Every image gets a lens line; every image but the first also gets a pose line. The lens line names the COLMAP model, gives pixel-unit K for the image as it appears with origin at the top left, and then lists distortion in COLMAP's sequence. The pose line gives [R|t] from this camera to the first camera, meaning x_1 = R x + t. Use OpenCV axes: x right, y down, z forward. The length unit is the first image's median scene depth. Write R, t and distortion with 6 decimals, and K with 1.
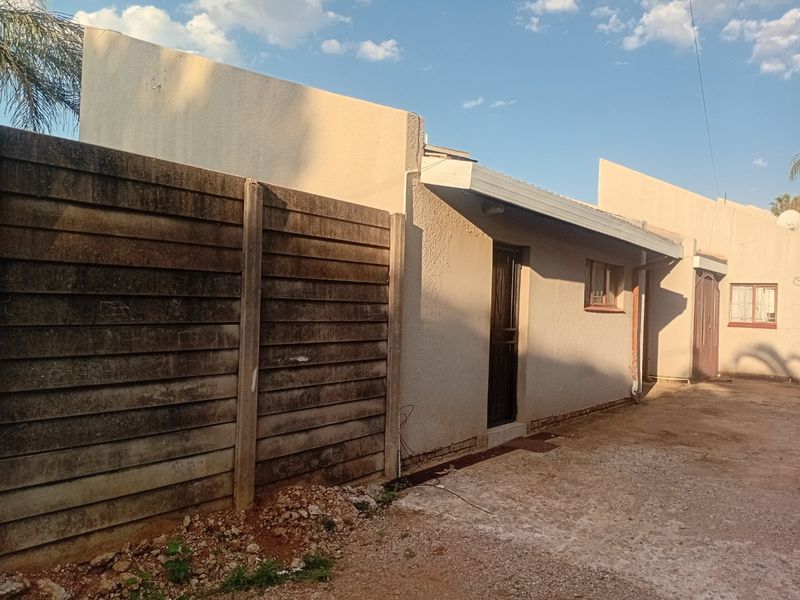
lens RADIAL K [[618.7, 0, 369.9], [0, 618.7, 284.4], [0, 0, 1]] dist [0.090625, -0.164167]
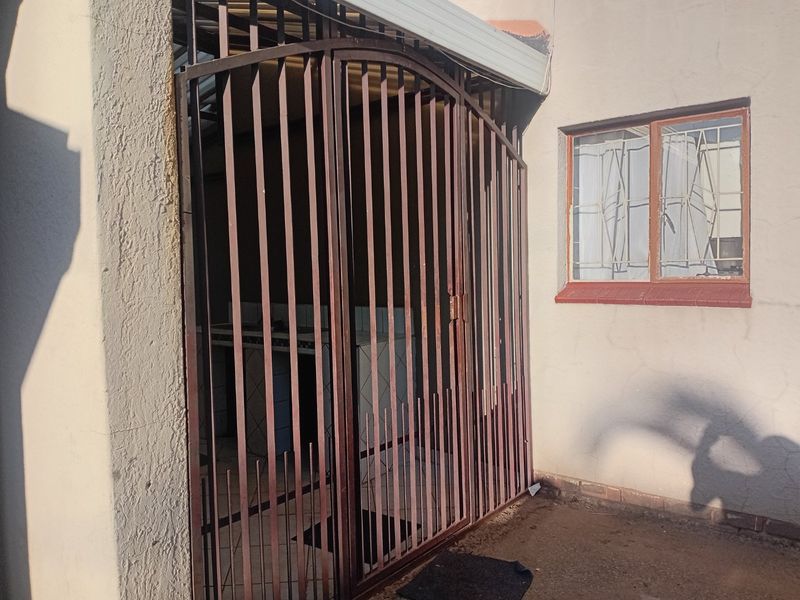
lens RADIAL K [[615.0, 0, 400.0], [0, 615.0, 300.0], [0, 0, 1]] dist [0.092257, -0.165625]
pose [[0.997398, -0.064906, 0.031388, 0.507158], [0.062163, 0.994721, 0.081640, 0.042452], [-0.036521, -0.079477, 0.996167, 0.762679]]
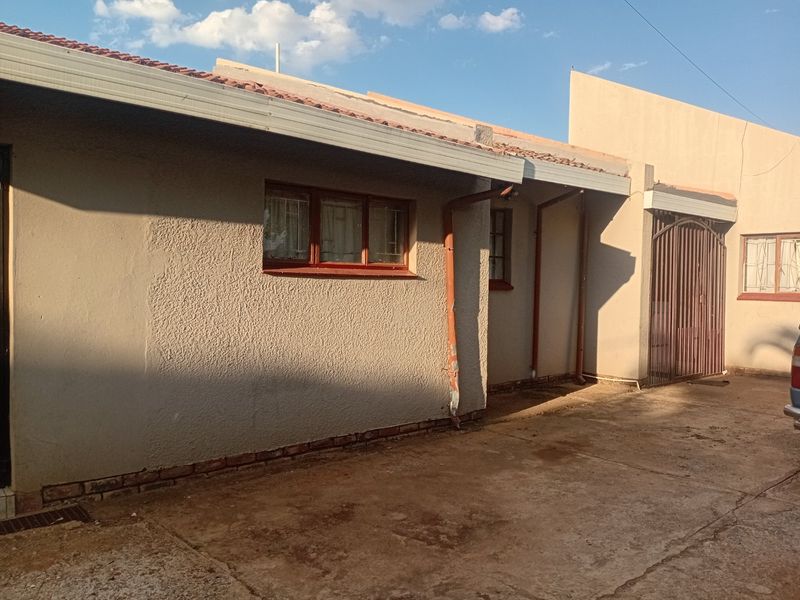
lens RADIAL K [[623.3, 0, 400.0], [0, 623.3, 300.0], [0, 0, 1]] dist [0.085179, -0.172775]
pose [[0.986175, -0.023601, -0.164018, 0.330501], [0.031355, 0.998502, 0.044848, 0.026190], [0.162714, -0.049371, 0.985437, 0.281123]]
